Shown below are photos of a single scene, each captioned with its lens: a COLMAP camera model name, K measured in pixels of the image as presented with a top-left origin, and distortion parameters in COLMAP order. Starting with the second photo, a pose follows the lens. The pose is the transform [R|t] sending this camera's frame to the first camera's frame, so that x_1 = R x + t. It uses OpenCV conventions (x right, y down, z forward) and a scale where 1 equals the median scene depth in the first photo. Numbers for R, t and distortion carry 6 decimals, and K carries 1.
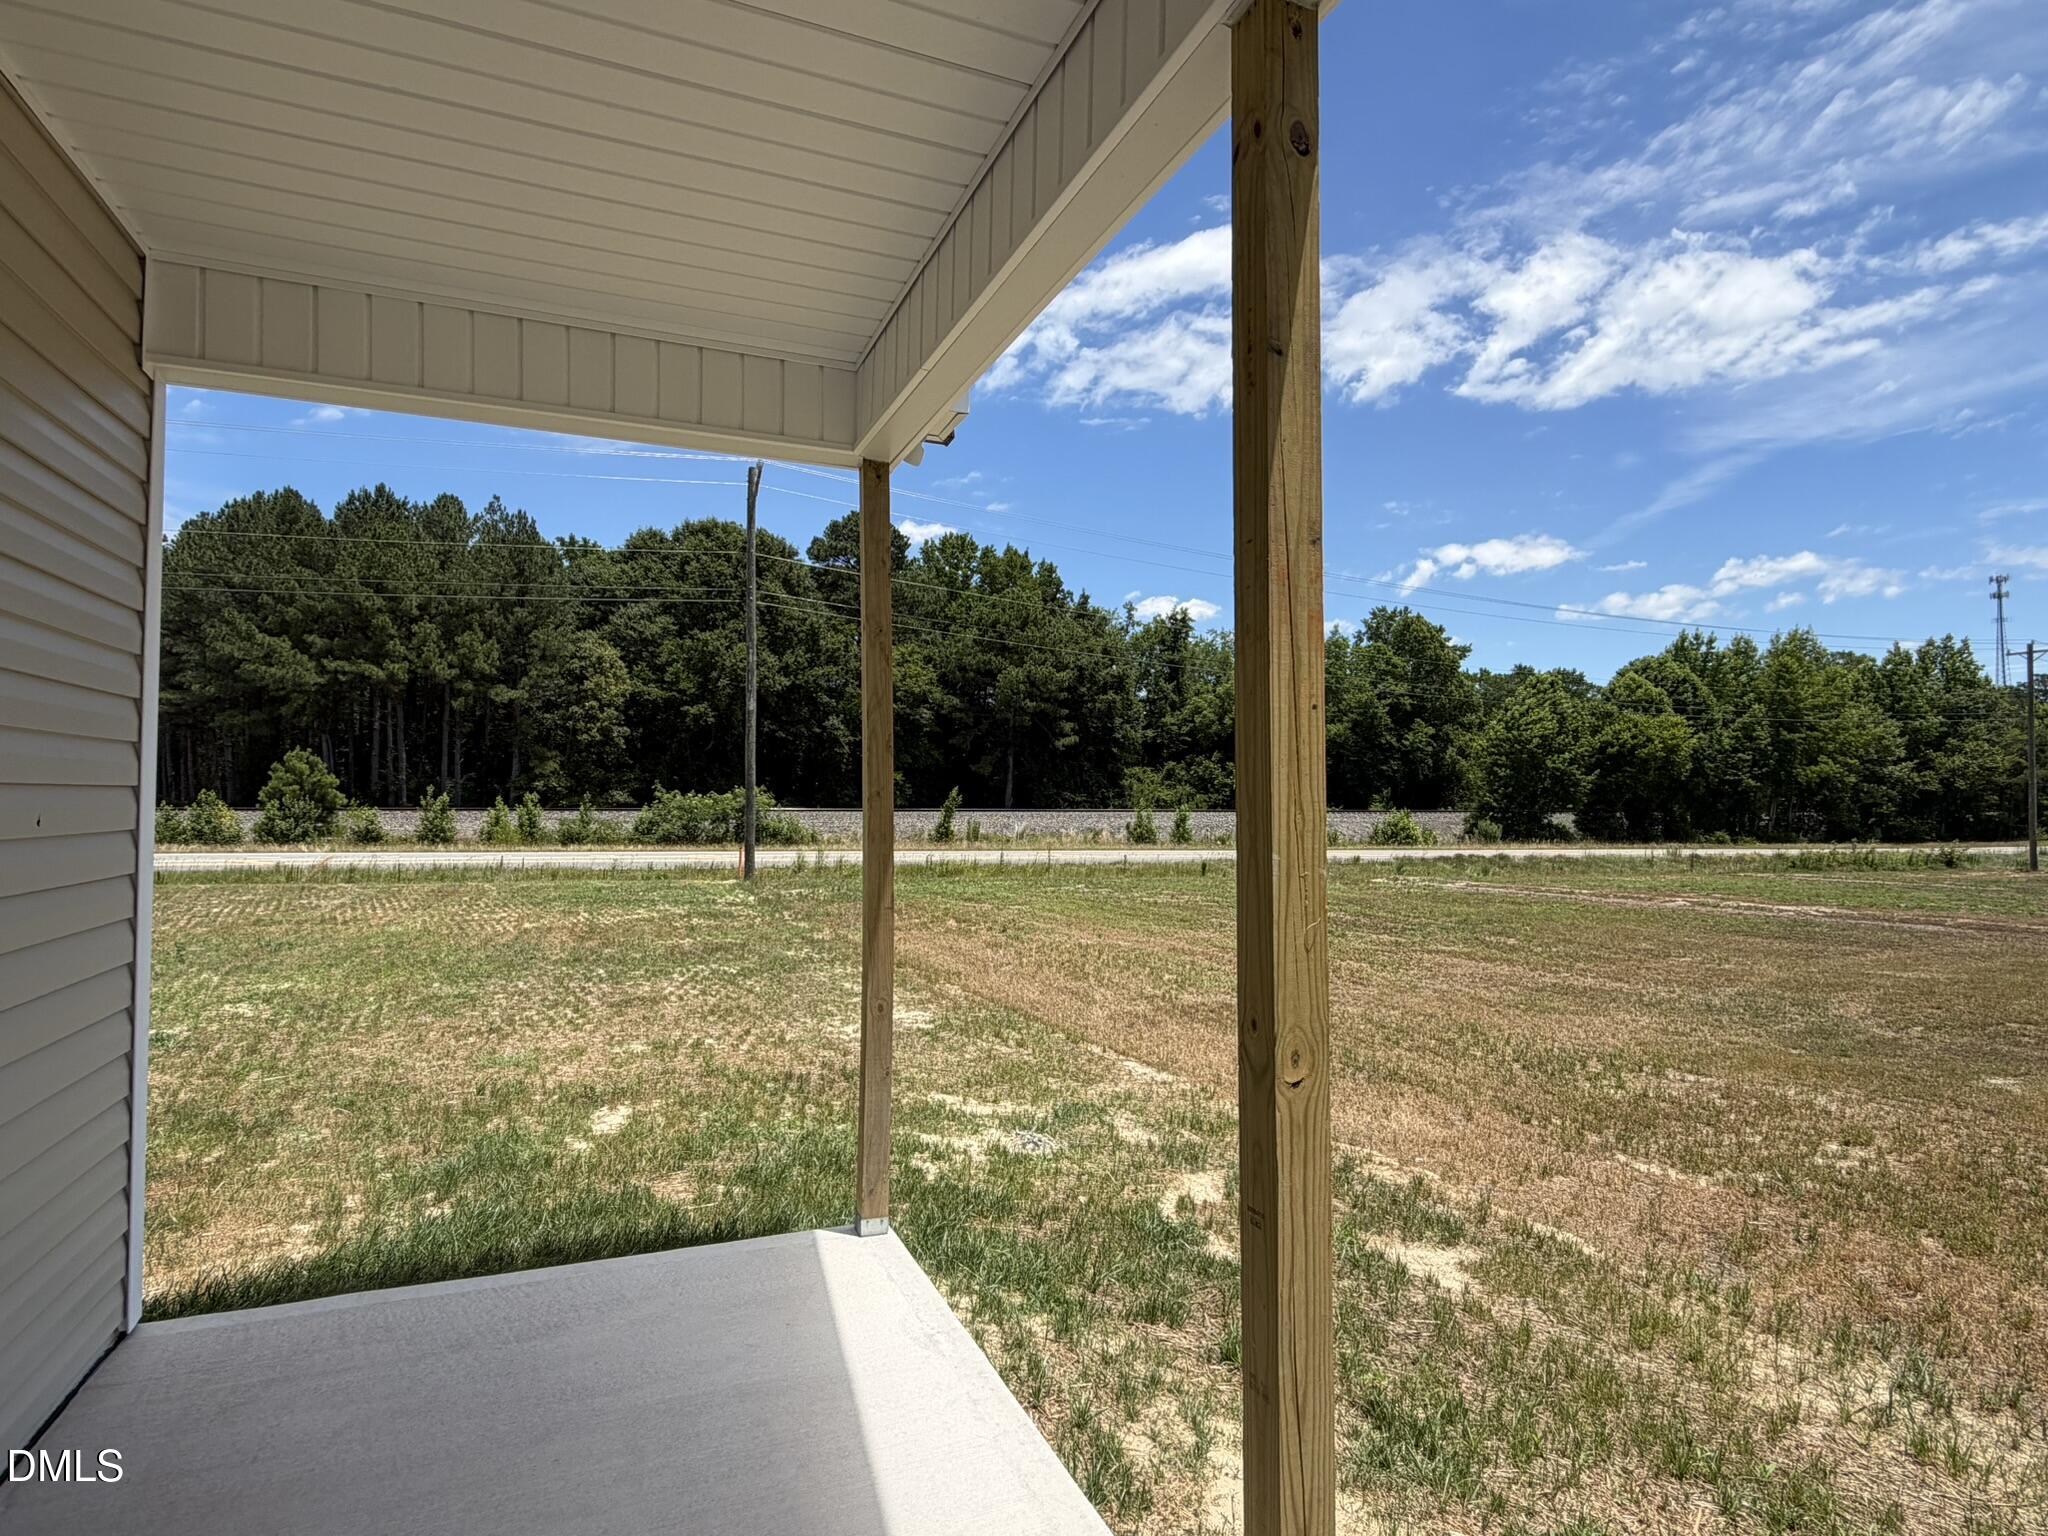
lens RADIAL K [[1069.3, 0, 1024.0], [0, 1069.3, 768.0], [0, 0, 1]] dist [0.000585, 0.001044]
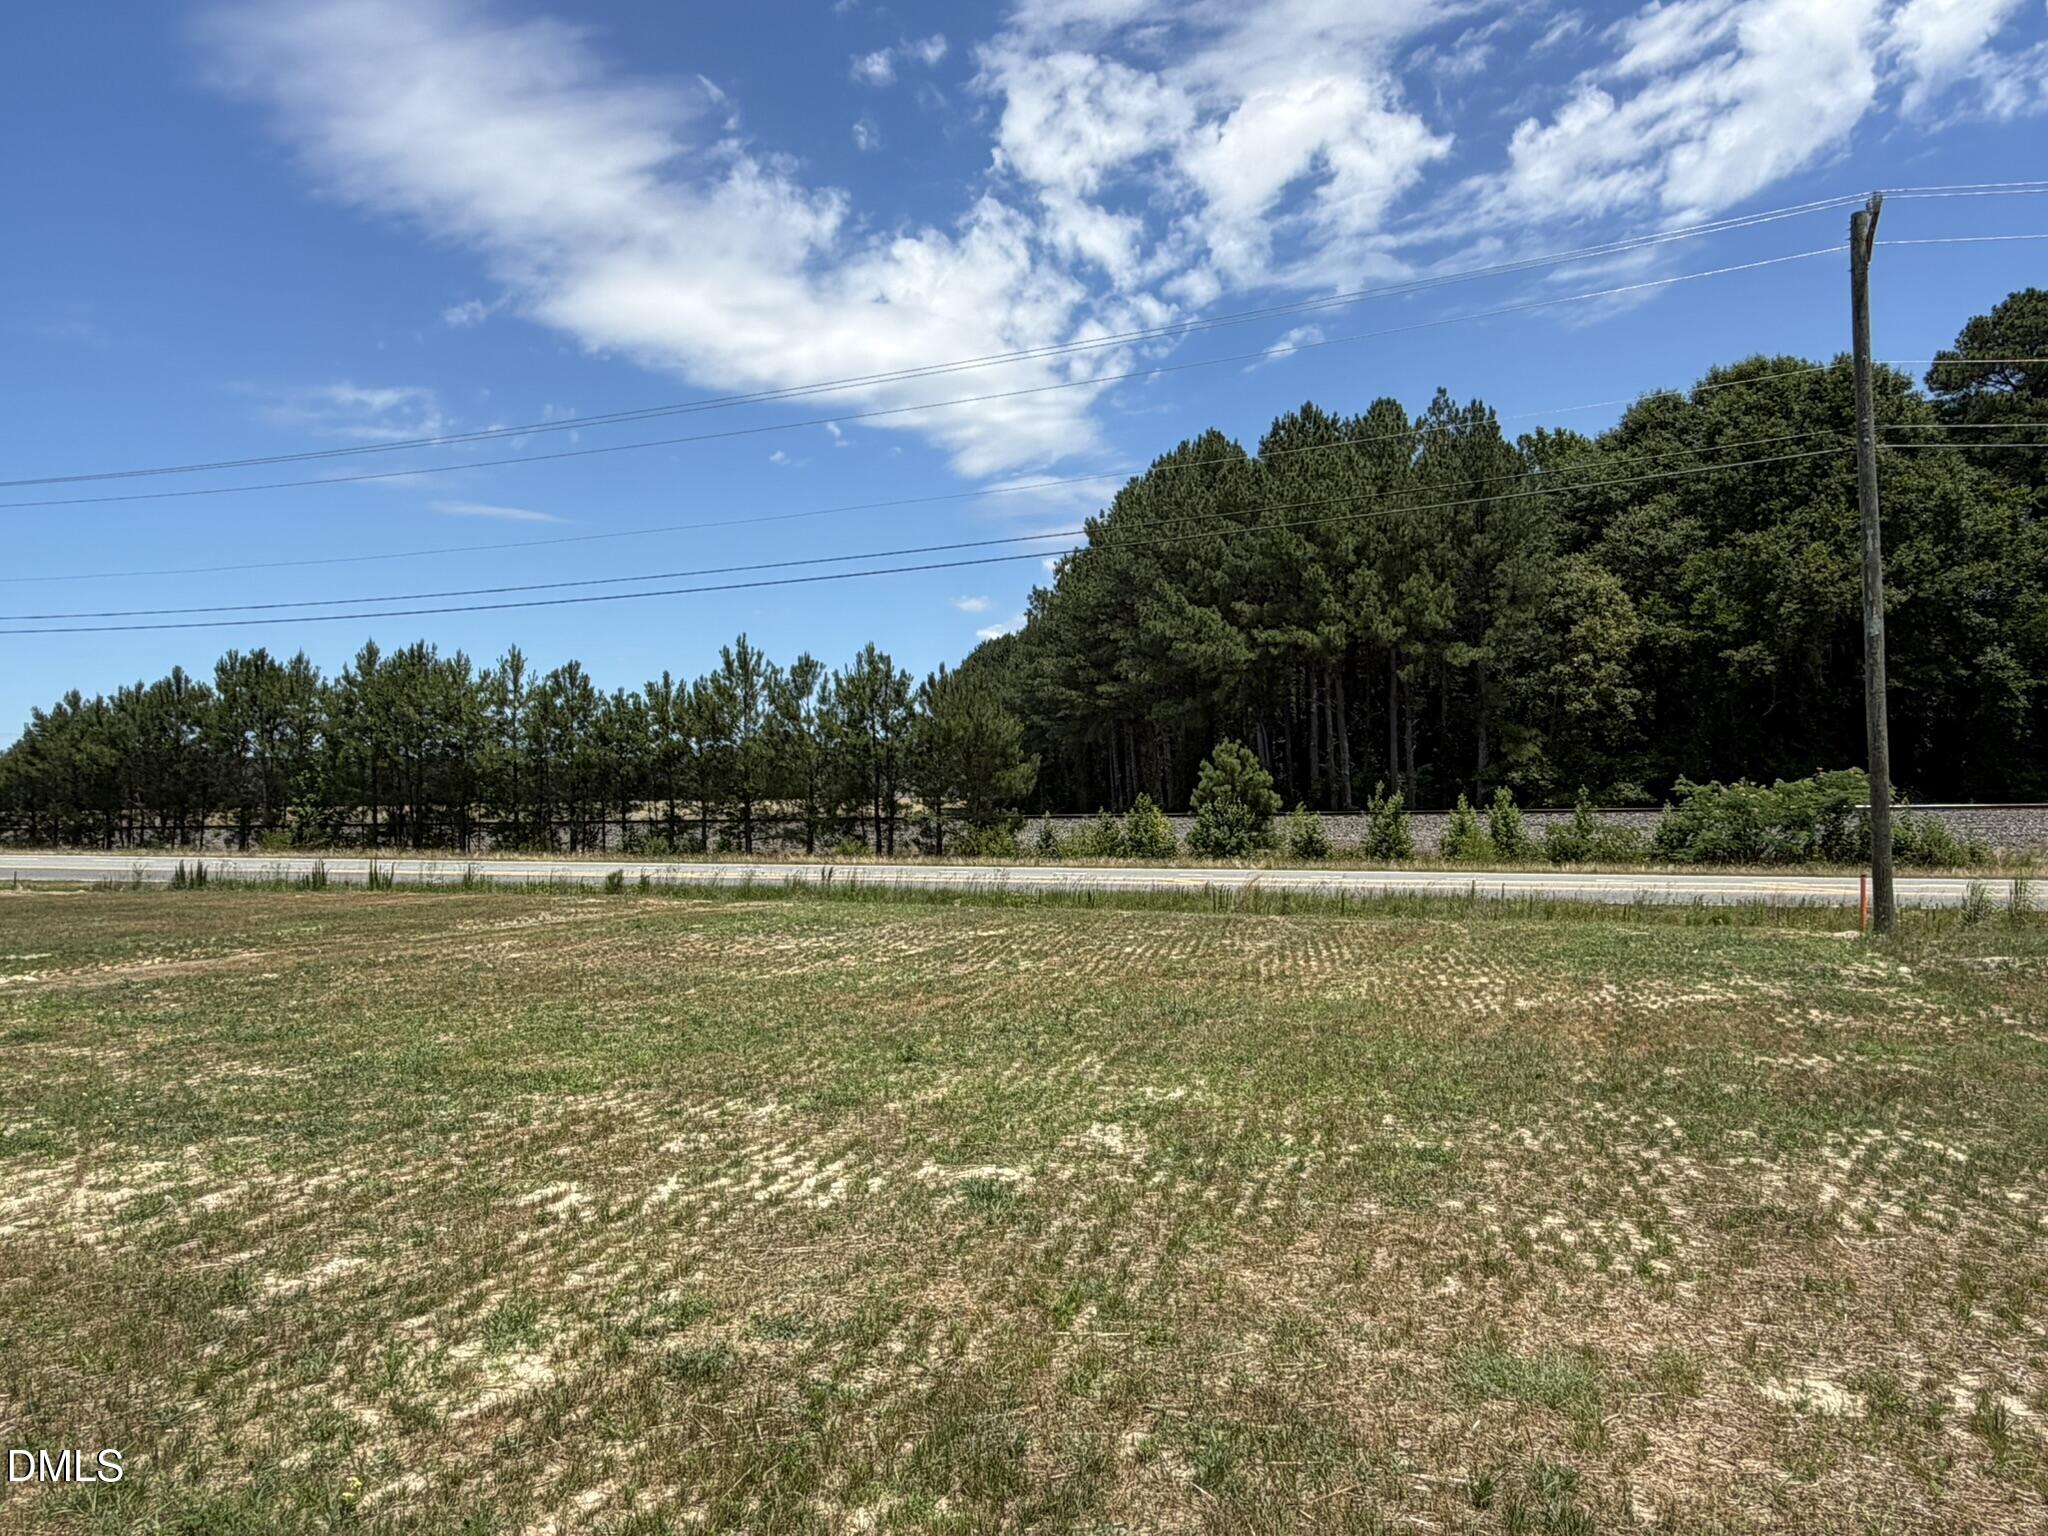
lens RADIAL K [[1395.3, 0, 1024.0], [0, 1395.3, 768.0], [0, 0, 1]] dist [0.000406, -0.001076]
pose [[0.725819, -0.032128, -0.687135, -0.052690], [0.038913, 0.999227, -0.005617, 0.002235], [0.686784, -0.022662, 0.726508, 0.100974]]
